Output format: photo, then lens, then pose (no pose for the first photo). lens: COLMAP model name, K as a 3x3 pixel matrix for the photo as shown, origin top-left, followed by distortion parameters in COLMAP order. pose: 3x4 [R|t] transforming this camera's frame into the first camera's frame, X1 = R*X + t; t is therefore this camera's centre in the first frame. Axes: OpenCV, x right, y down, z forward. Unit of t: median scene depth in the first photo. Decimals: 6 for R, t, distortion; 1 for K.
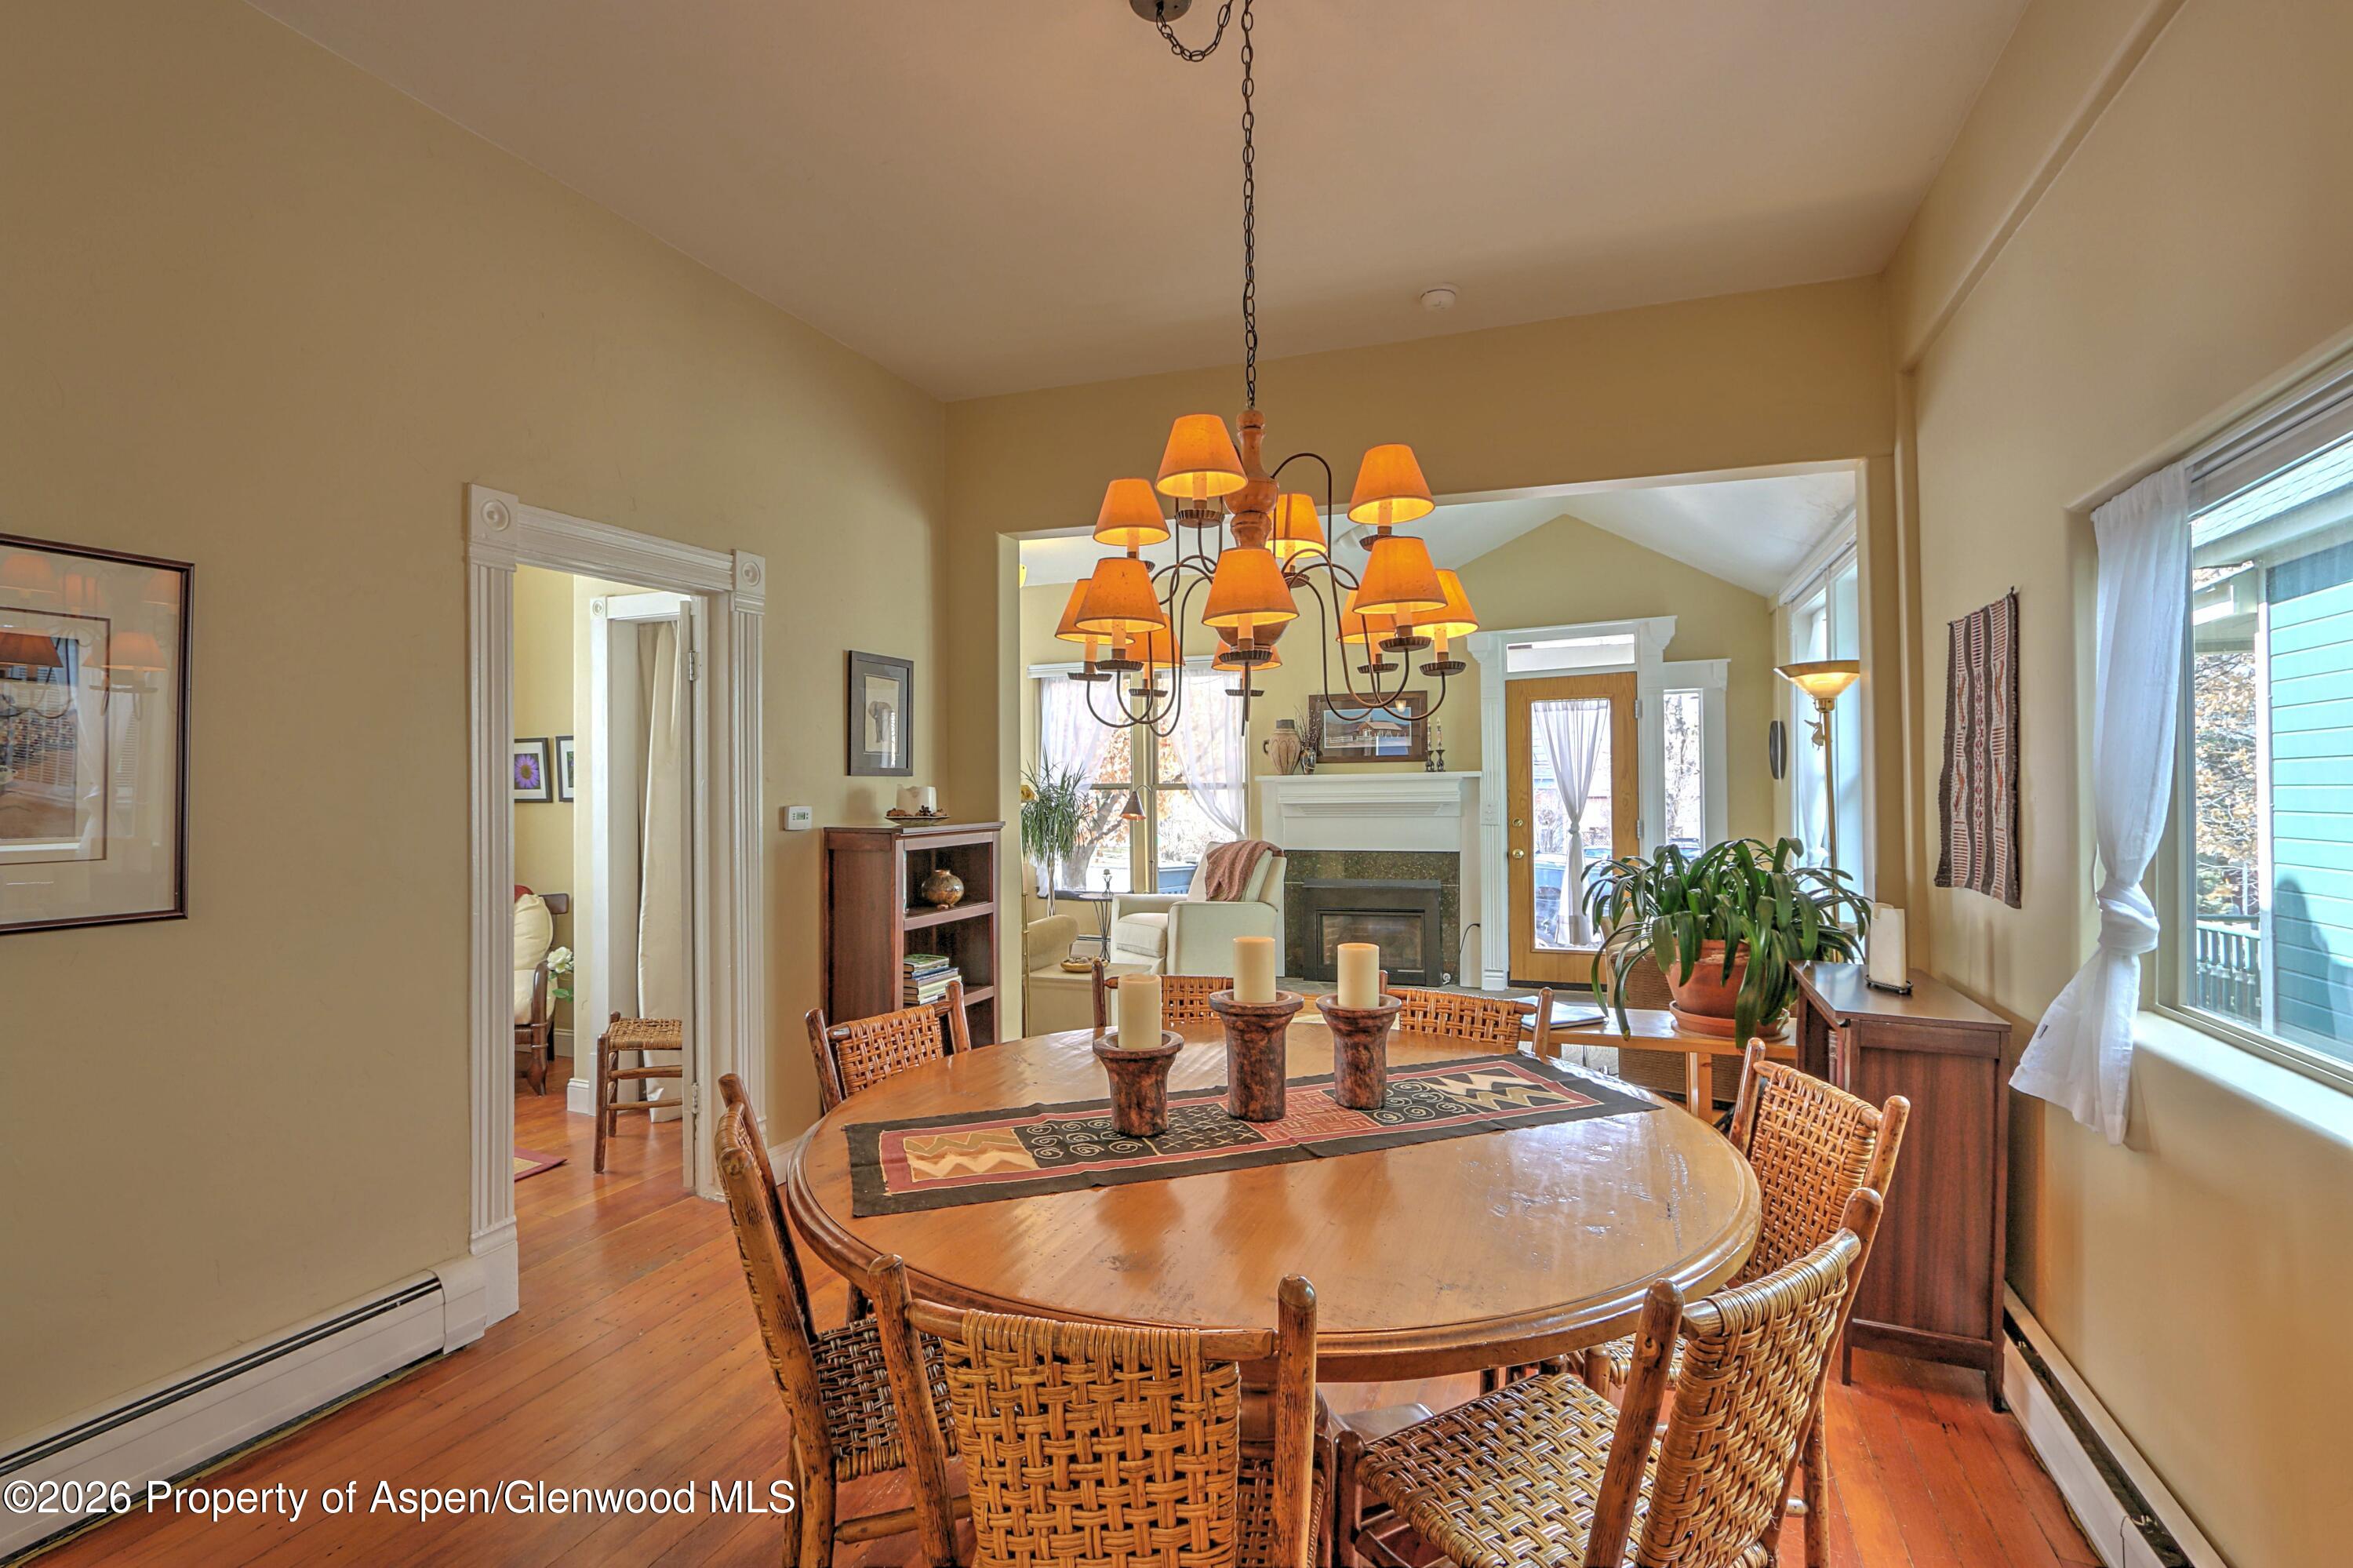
lens RADIAL K [[1108.9, 0, 1170.3], [0, 1108.9, 788.3], [0, 0, 1]] dist [-0.003318, 0.000789]
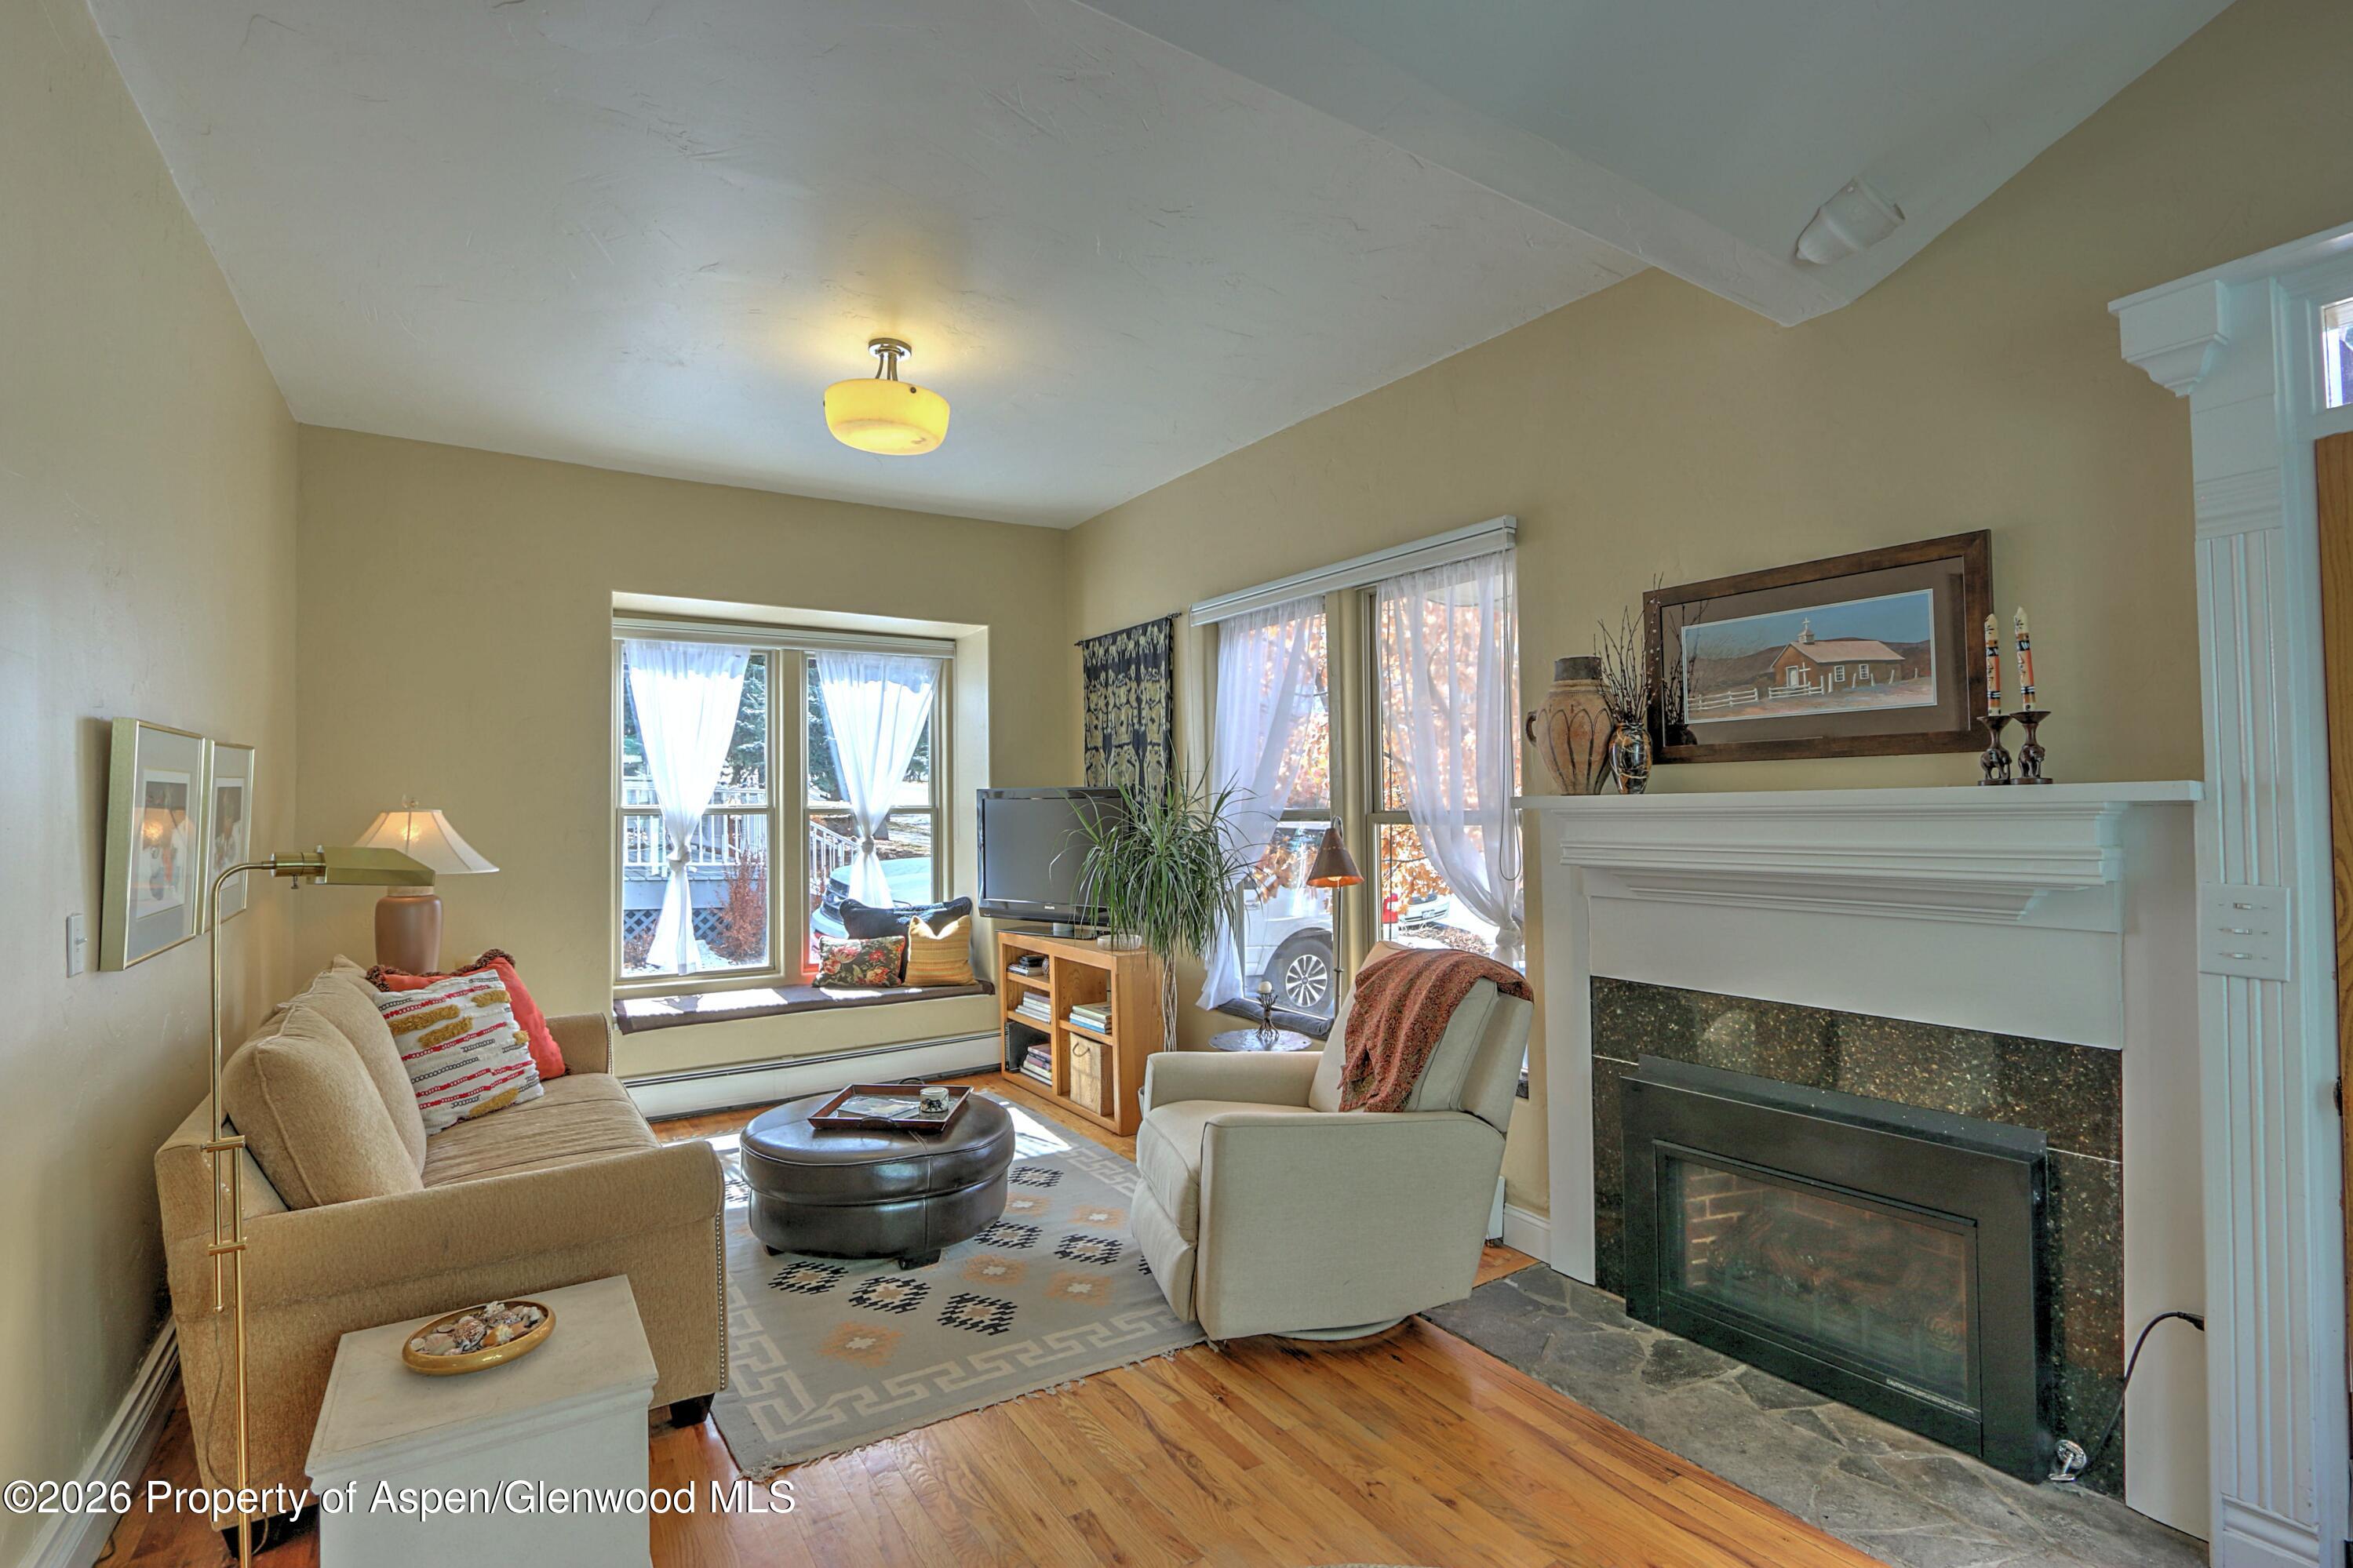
lens RADIAL K [[1108.8, 0, 1170.3], [0, 1108.8, 788.3], [0, 0, 1]] dist [-0.003318, 0.000789]
pose [[0.798337, -0.010539, -0.602119, 0.235572], [0.010715, 0.999937, -0.003295, -0.015004], [0.602116, -0.003821, 0.798400, 0.606584]]
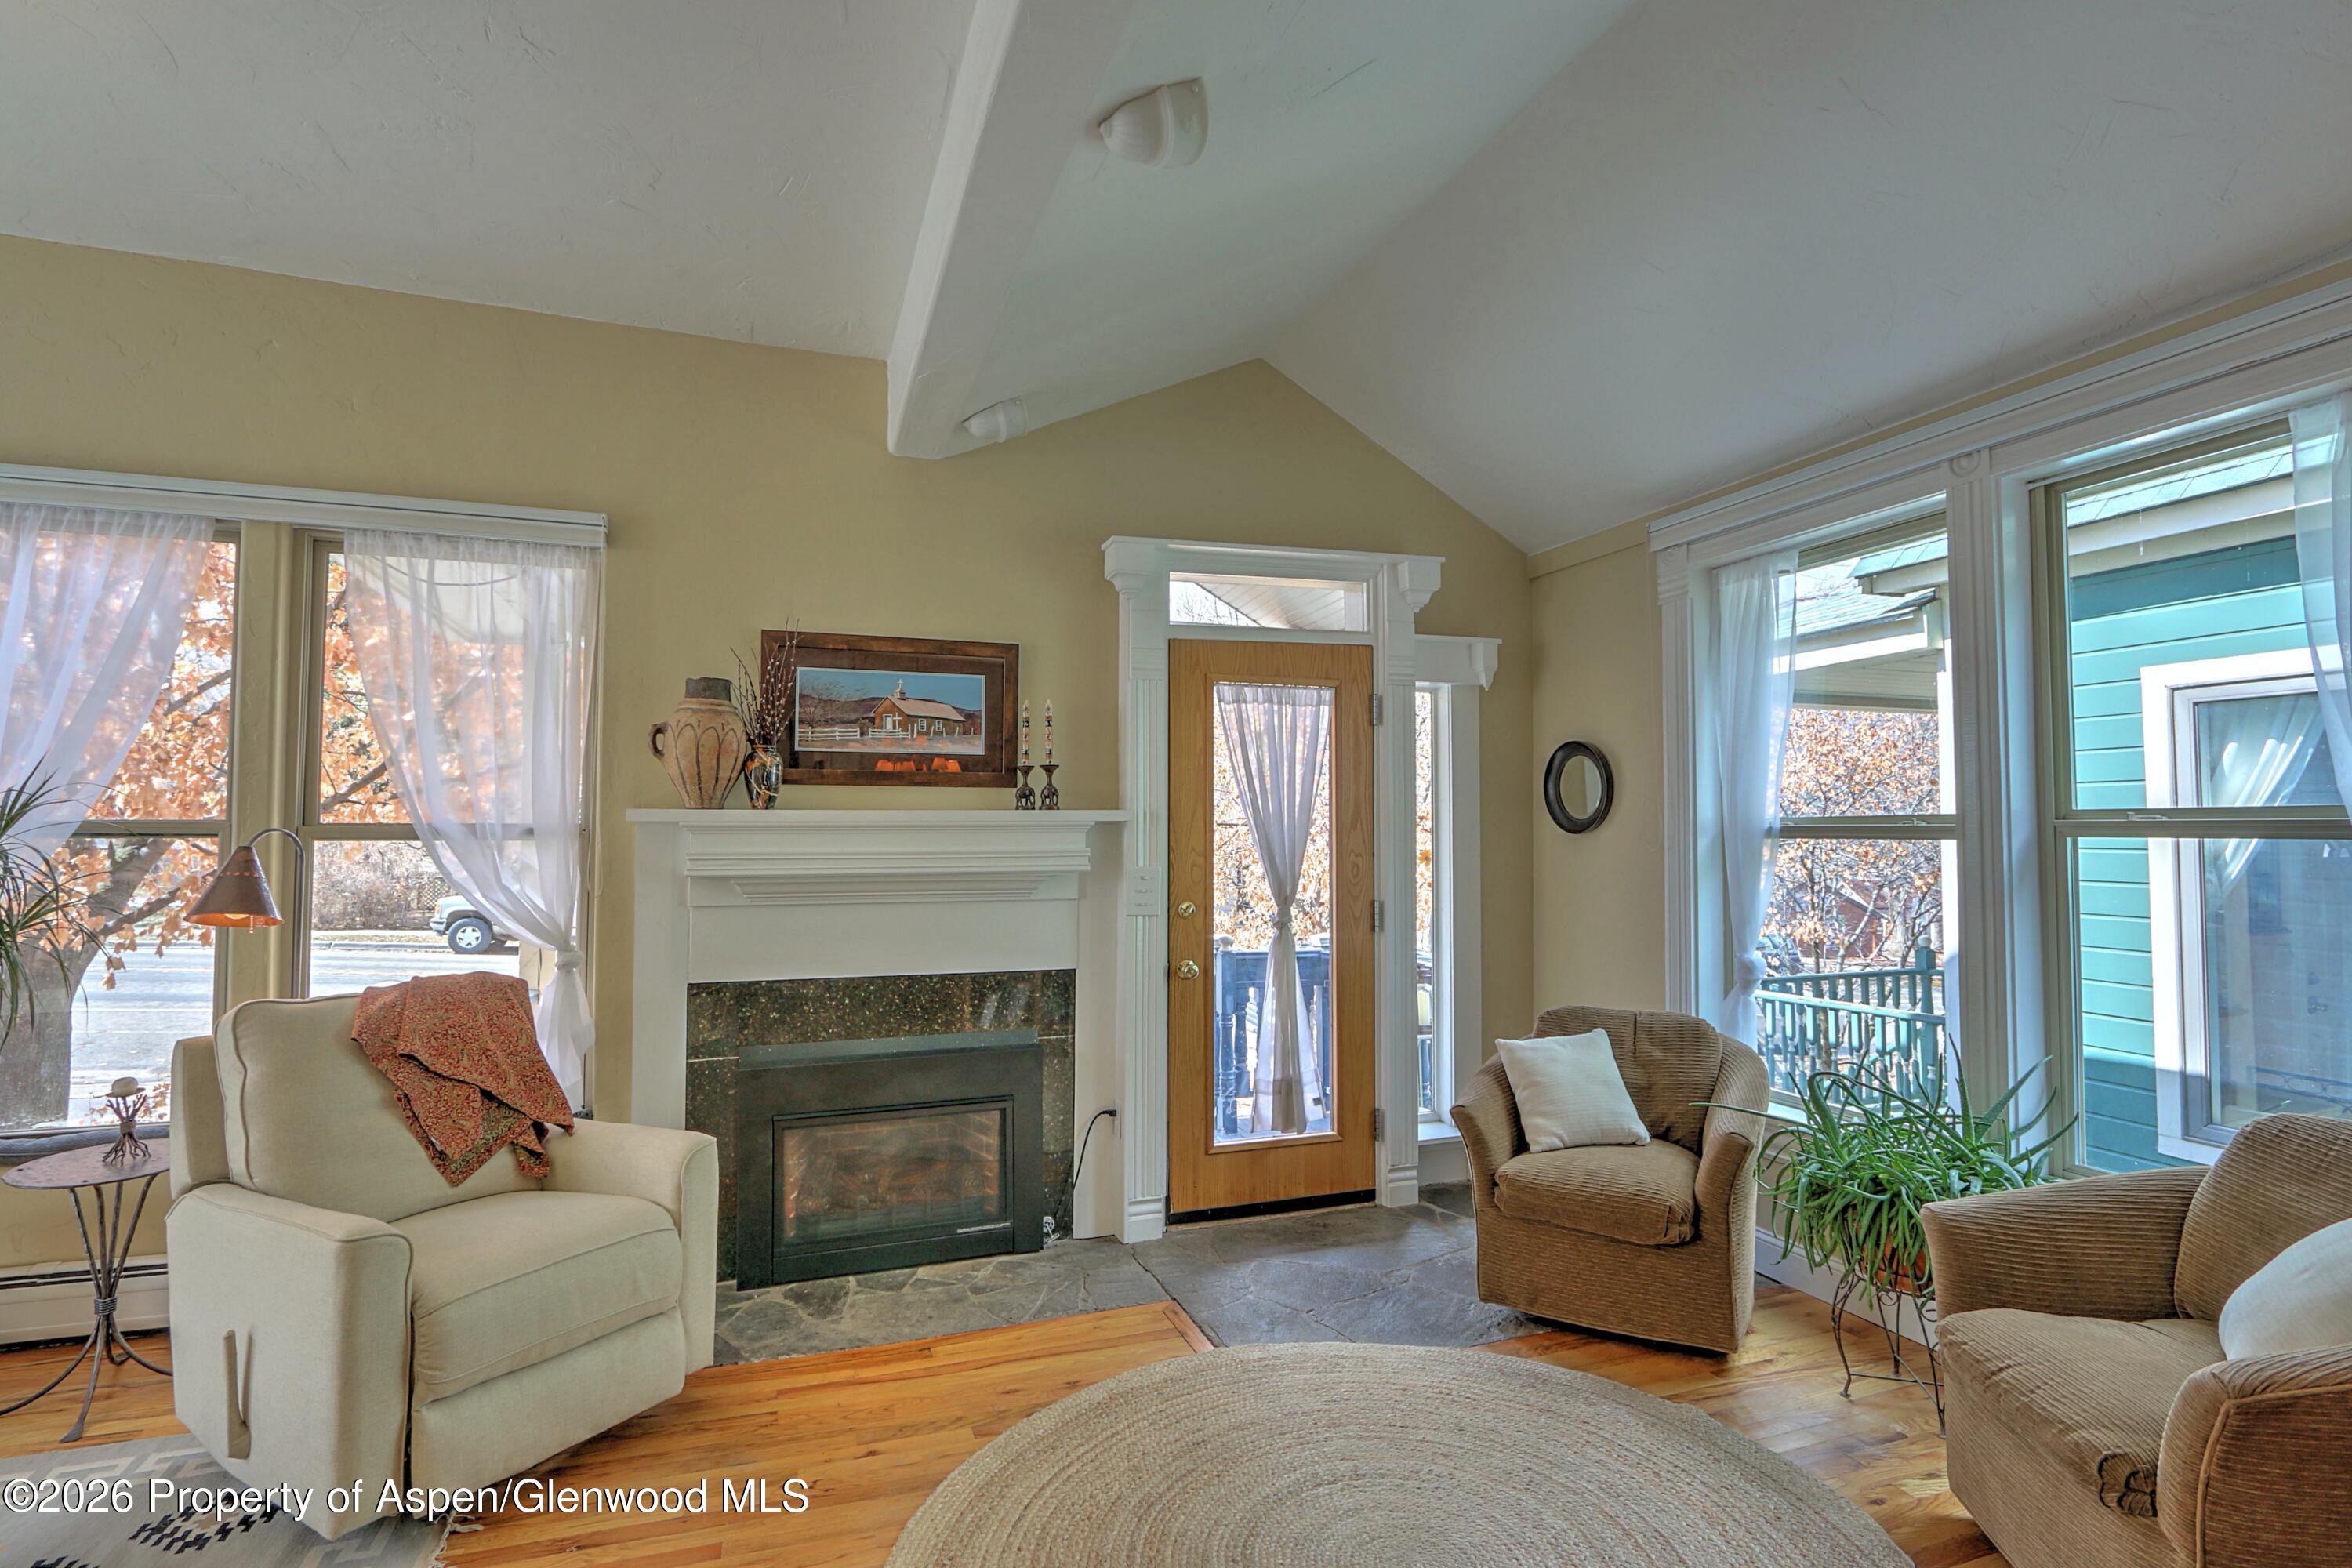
lens RADIAL K [[1108.4, 0, 1169.8], [0, 1108.4, 788.3], [0, 0, 1]] dist [-0.003318, 0.000789]
pose [[0.772128, 0.031920, 0.634664, -0.028774], [-0.014750, 0.999369, -0.032319, -0.009005], [-0.635295, 0.015593, 0.772112, 0.579353]]
